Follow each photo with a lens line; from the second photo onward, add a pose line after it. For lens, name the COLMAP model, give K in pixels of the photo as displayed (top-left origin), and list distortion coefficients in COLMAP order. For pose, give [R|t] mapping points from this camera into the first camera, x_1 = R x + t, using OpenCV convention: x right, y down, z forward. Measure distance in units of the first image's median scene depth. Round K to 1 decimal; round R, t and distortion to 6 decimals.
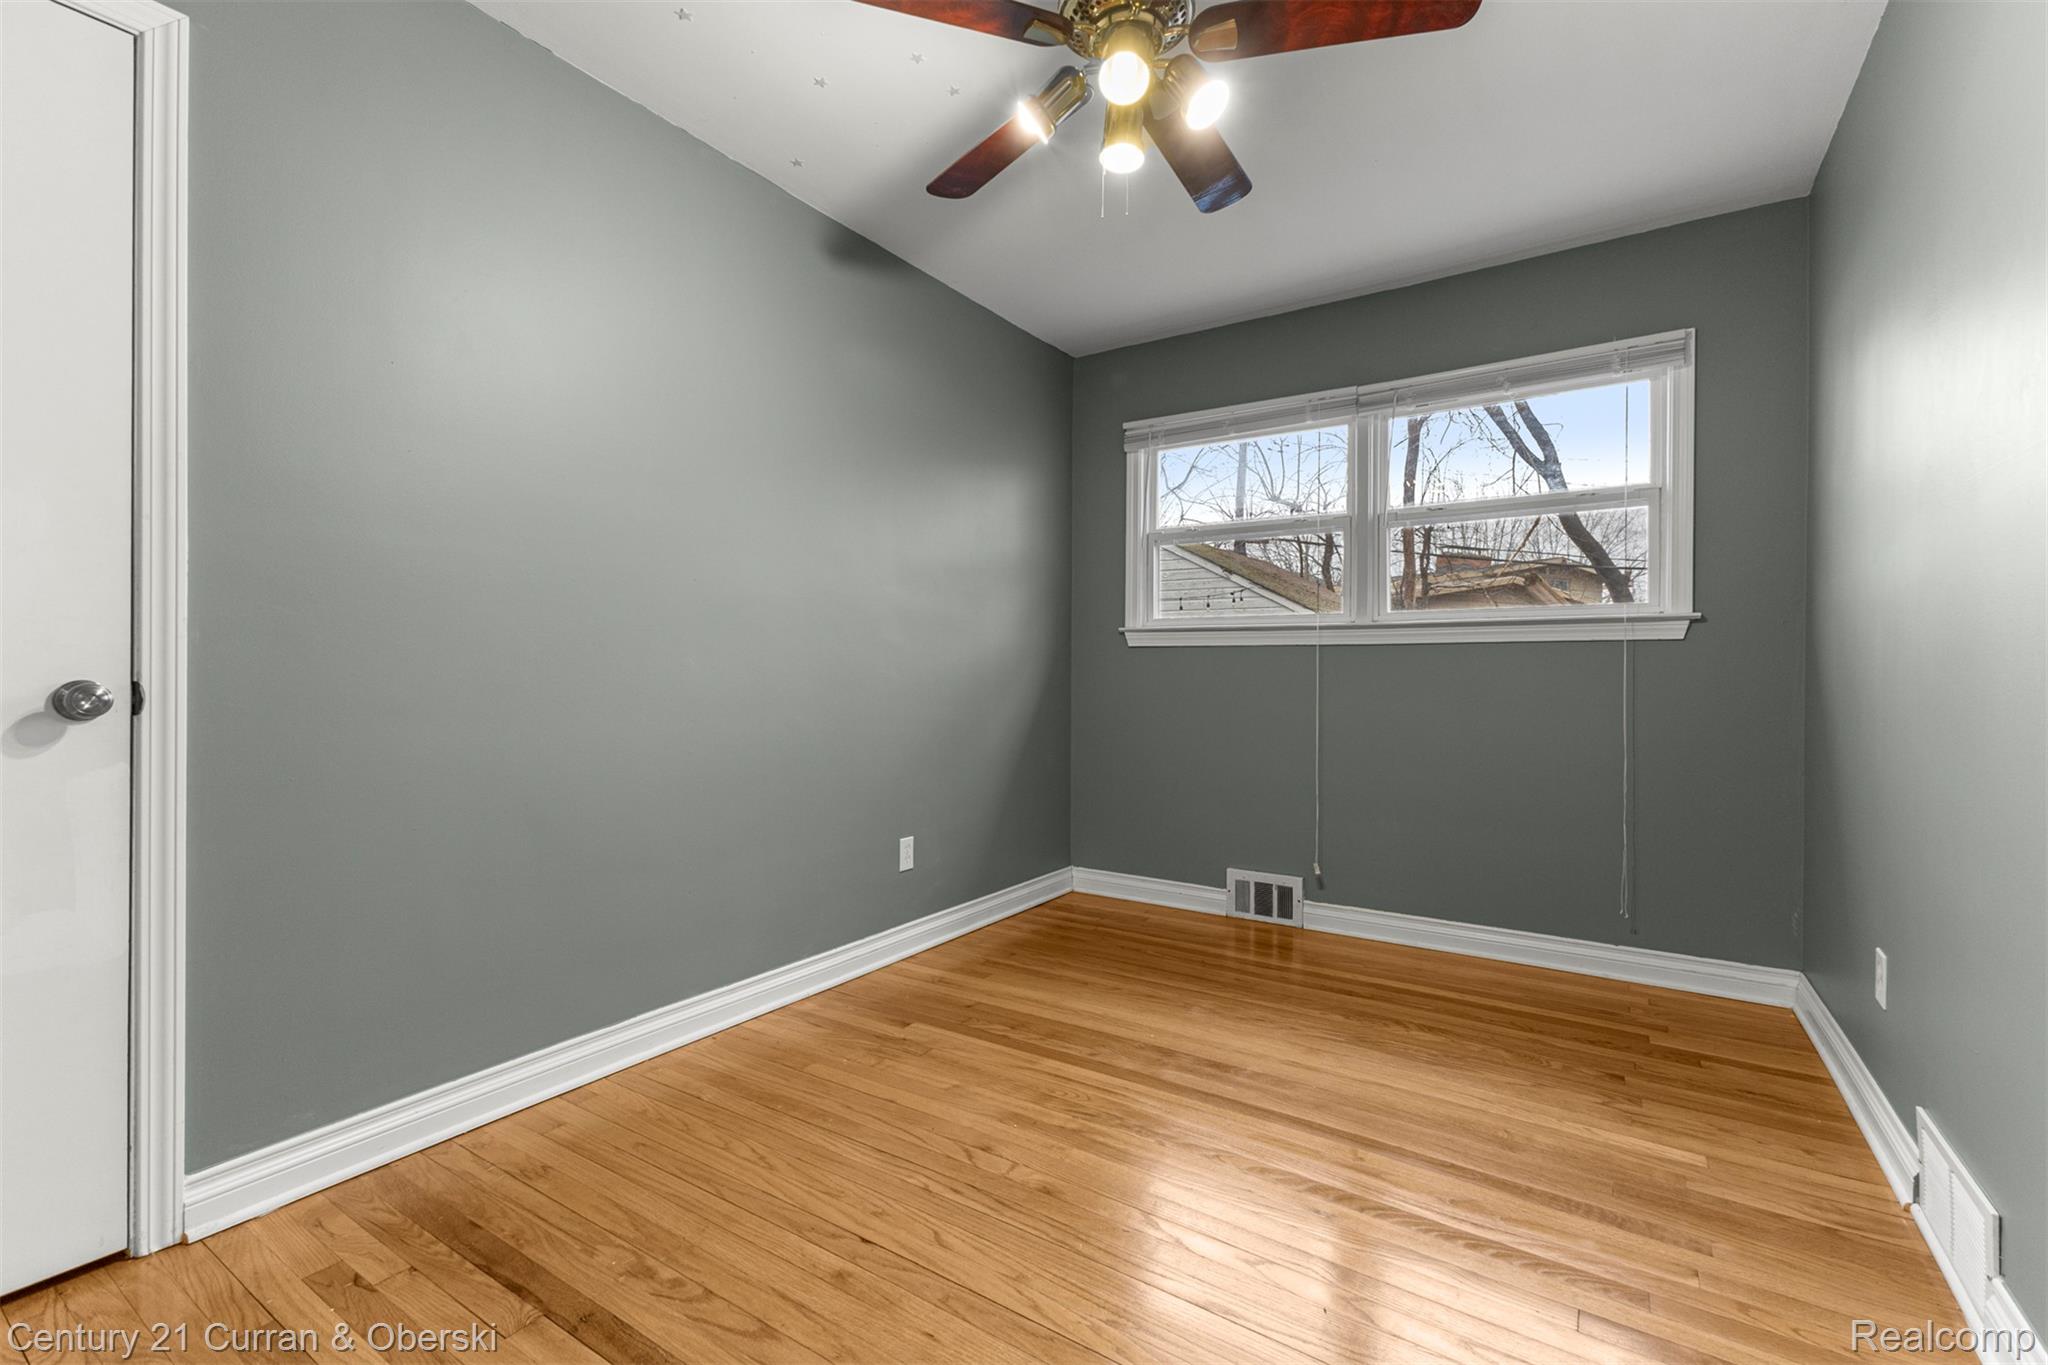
lens RADIAL K [[883.8, 0, 1023.5], [0, 883.8, 665.7], [0, 0, 1]] dist [0.016332, -0.004585]
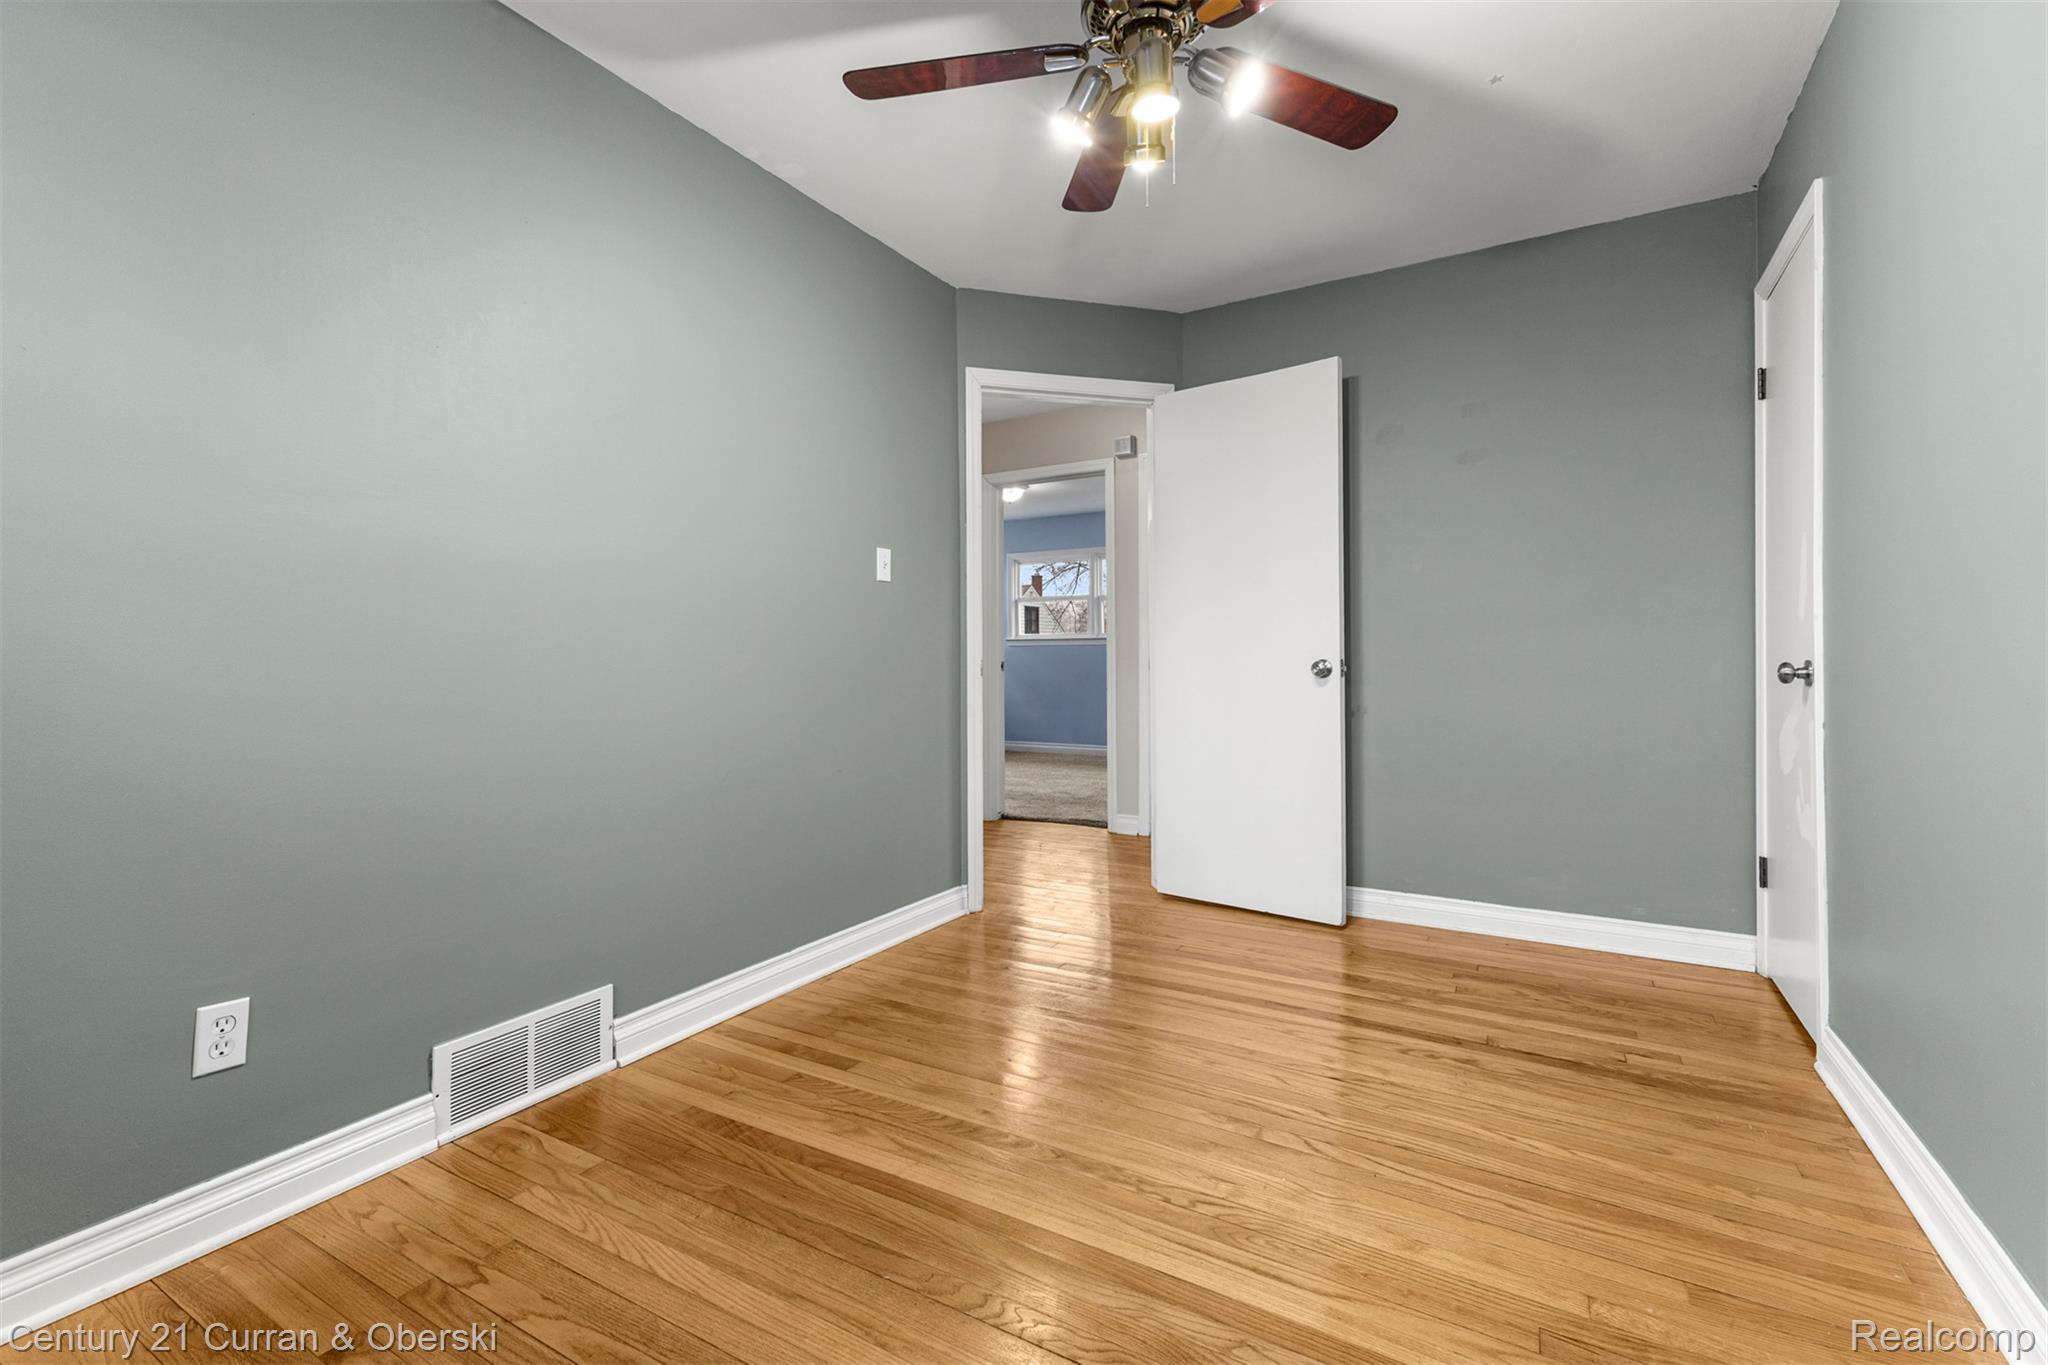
lens RADIAL K [[883.8, 0, 1023.5], [0, 883.8, 665.7], [0, 0, 1]] dist [0.016332, -0.004585]
pose [[-0.998309, 0.001435, -0.058119, 0.332739], [0.001471, 0.999999, -0.000579, 0.022820], [0.058118, -0.000664, -0.998309, 2.096657]]
